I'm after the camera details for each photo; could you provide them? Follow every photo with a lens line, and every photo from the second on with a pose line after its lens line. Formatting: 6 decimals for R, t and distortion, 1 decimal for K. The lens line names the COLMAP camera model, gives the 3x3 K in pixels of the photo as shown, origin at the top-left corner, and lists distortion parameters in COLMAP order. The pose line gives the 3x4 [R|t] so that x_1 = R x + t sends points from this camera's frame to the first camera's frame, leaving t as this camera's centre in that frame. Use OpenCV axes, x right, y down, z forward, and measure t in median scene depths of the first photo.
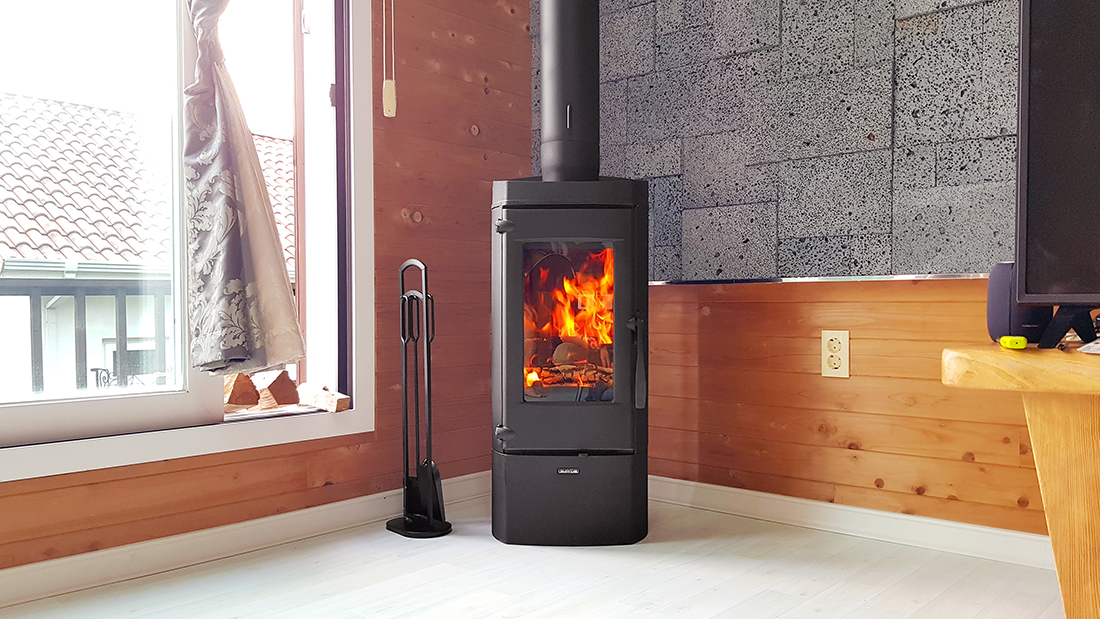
lens RADIAL K [[862.5, 0, 565.8], [0, 862.5, 342.9], [0, 0, 1]] dist [0.086292, -0.176330]
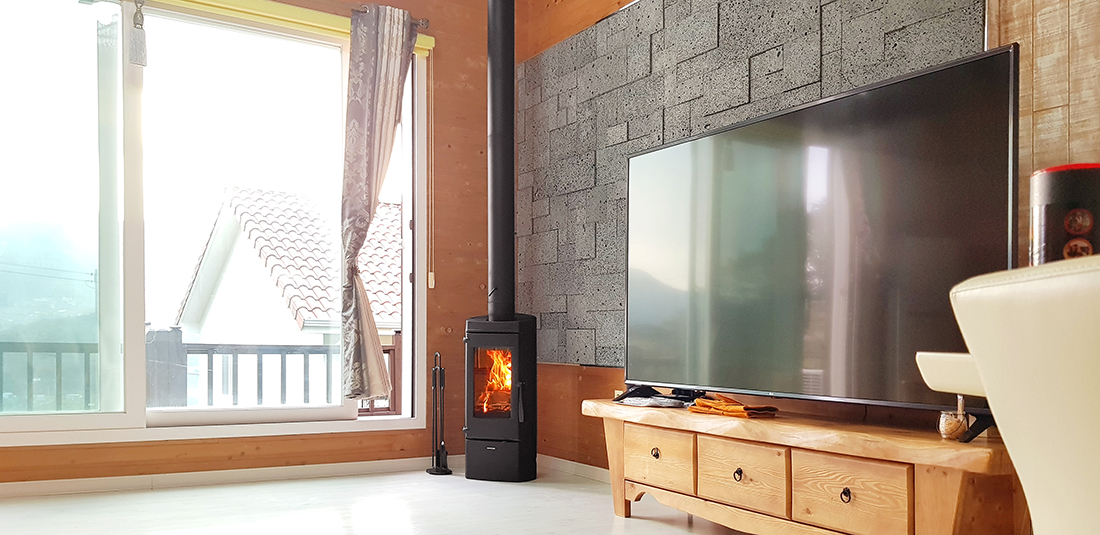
lens RADIAL K [[893.2, 0, 546.4], [0, 893.2, 320.8], [0, 0, 1]] dist [0.131371, -0.152750]
pose [[0.952053, 0.012610, -0.305672, 0.828461], [-0.032500, 0.997665, -0.060069, -0.047879], [0.304201, 0.067124, 0.950240, -1.171543]]
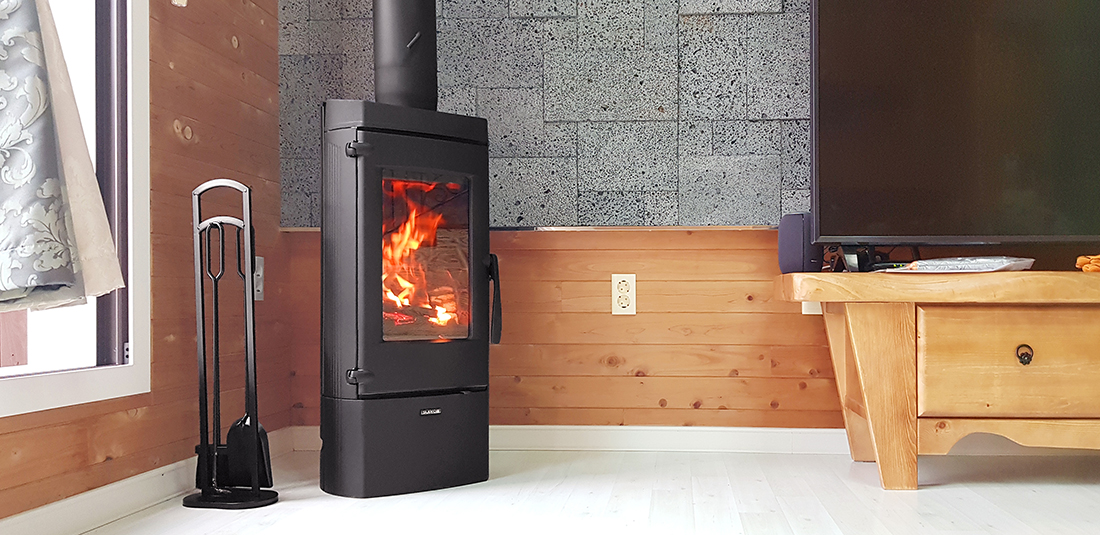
lens RADIAL K [[863.8, 0, 625.4], [0, 863.8, 299.9], [0, 0, 1]] dist [0.096204, -0.139151]
pose [[0.791198, 0.000191, 0.611560, -0.393146], [0.026802, 0.999028, -0.034987, 0.060703], [-0.610972, 0.044073, 0.790424, 0.100728]]
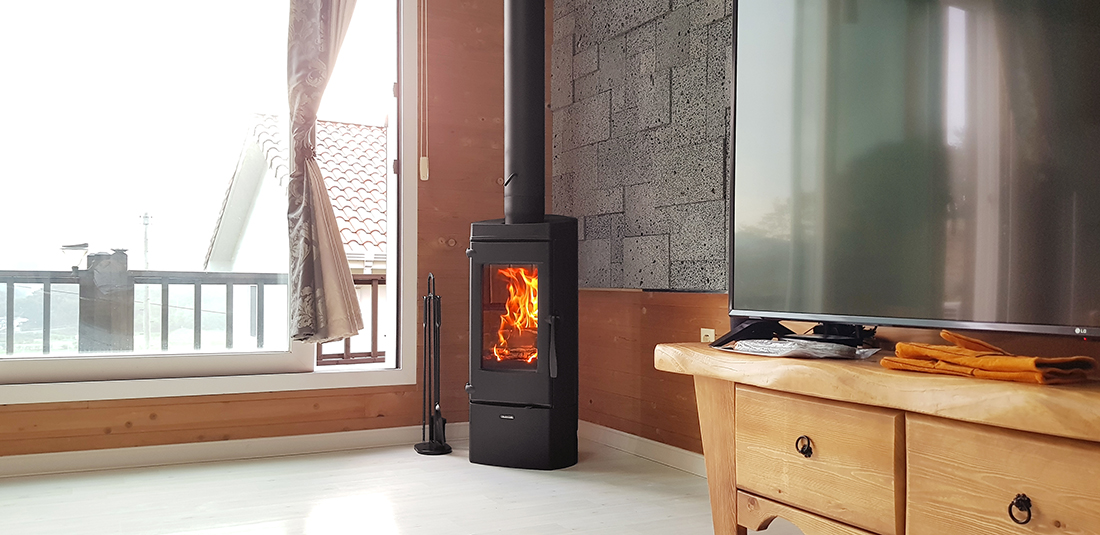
lens RADIAL K [[839.2, 0, 559.3], [0, 839.2, 279.0], [0, 0, 1]] dist [0.081717, -0.127576]
pose [[0.938742, 0.014710, -0.344306, 0.558160], [-0.032940, 0.998344, -0.047156, -0.023246], [0.343043, 0.055608, 0.937672, -0.321759]]
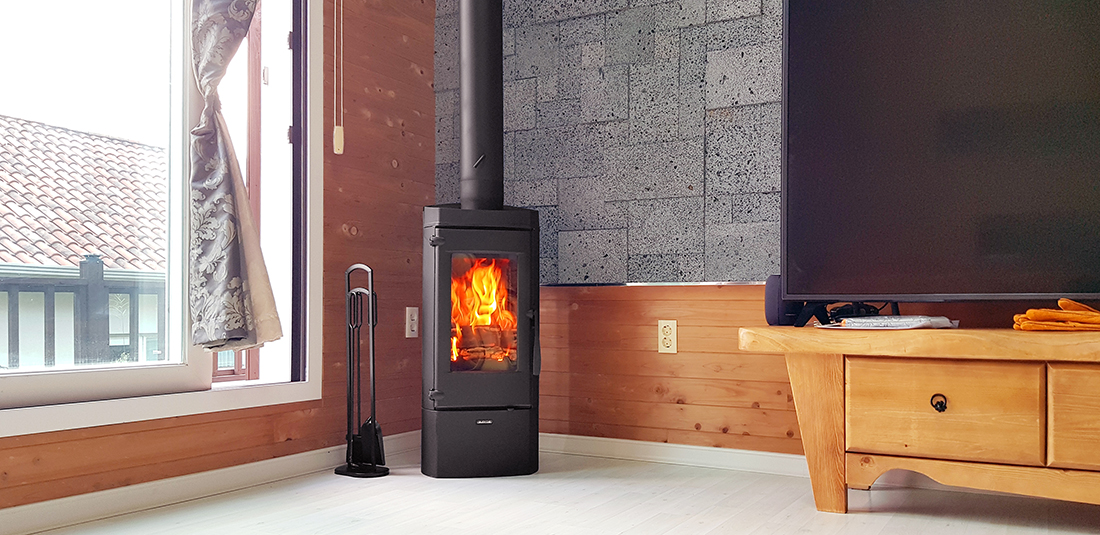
lens RADIAL K [[855.1, 0, 579.1], [0, 855.1, 303.2], [0, 0, 1]] dist [0.088773, -0.157910]
pose [[0.973539, 0.008691, 0.228355, -0.152032], [0.003269, 0.998645, -0.051945, 0.030713], [-0.228497, 0.051317, 0.972191, -0.332545]]
